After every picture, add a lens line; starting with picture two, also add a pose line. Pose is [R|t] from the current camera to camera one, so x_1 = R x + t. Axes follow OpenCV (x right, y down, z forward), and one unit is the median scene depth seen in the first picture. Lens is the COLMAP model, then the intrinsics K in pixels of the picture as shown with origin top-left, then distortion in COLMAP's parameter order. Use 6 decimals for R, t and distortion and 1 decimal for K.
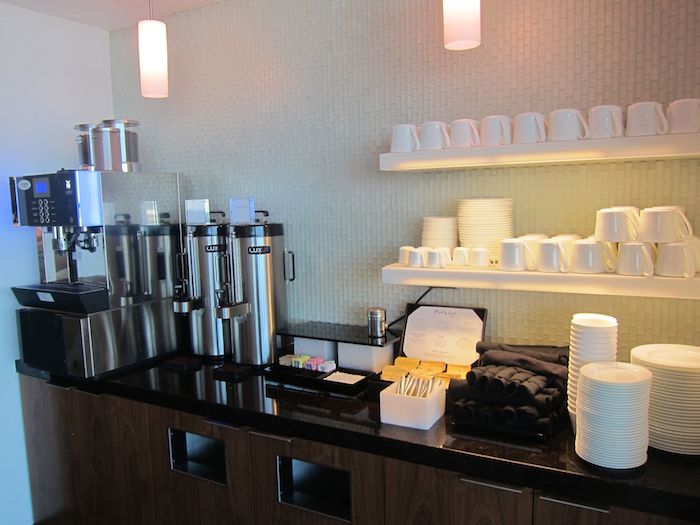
lens RADIAL K [[596.9, 0, 351.9], [0, 596.9, 264.5], [0, 0, 1]] dist [-0.032037, -0.006393]
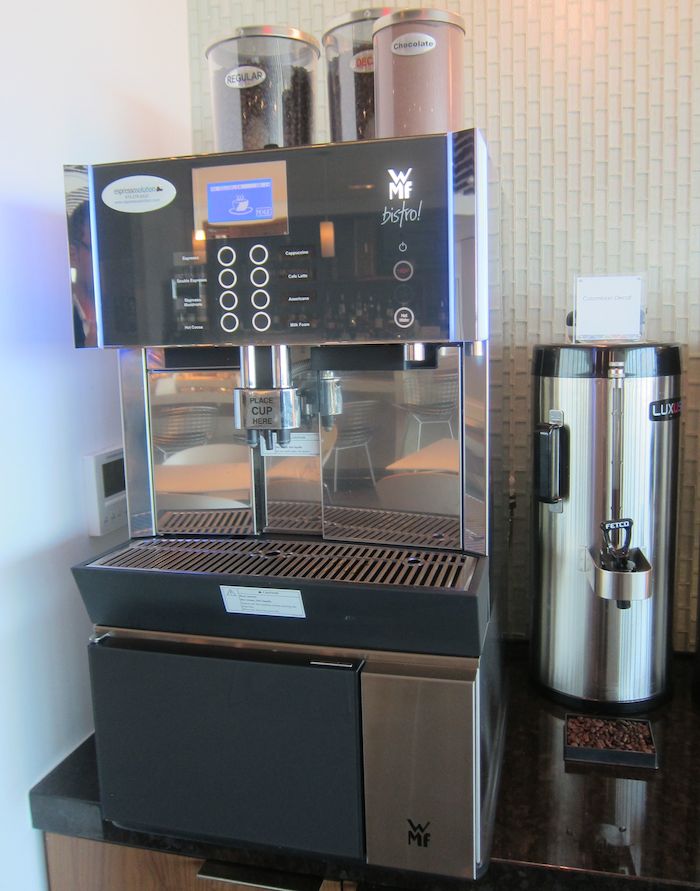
lens RADIAL K [[811.7, 0, 346.6], [0, 811.7, 445.7], [0, 0, 1]] dist [-0.045060, -0.004639]
pose [[0.957937, -0.038444, 0.284393, -0.589240], [0.031438, 0.999080, 0.029162, -0.027560], [-0.285253, -0.018994, 0.958264, 0.631604]]
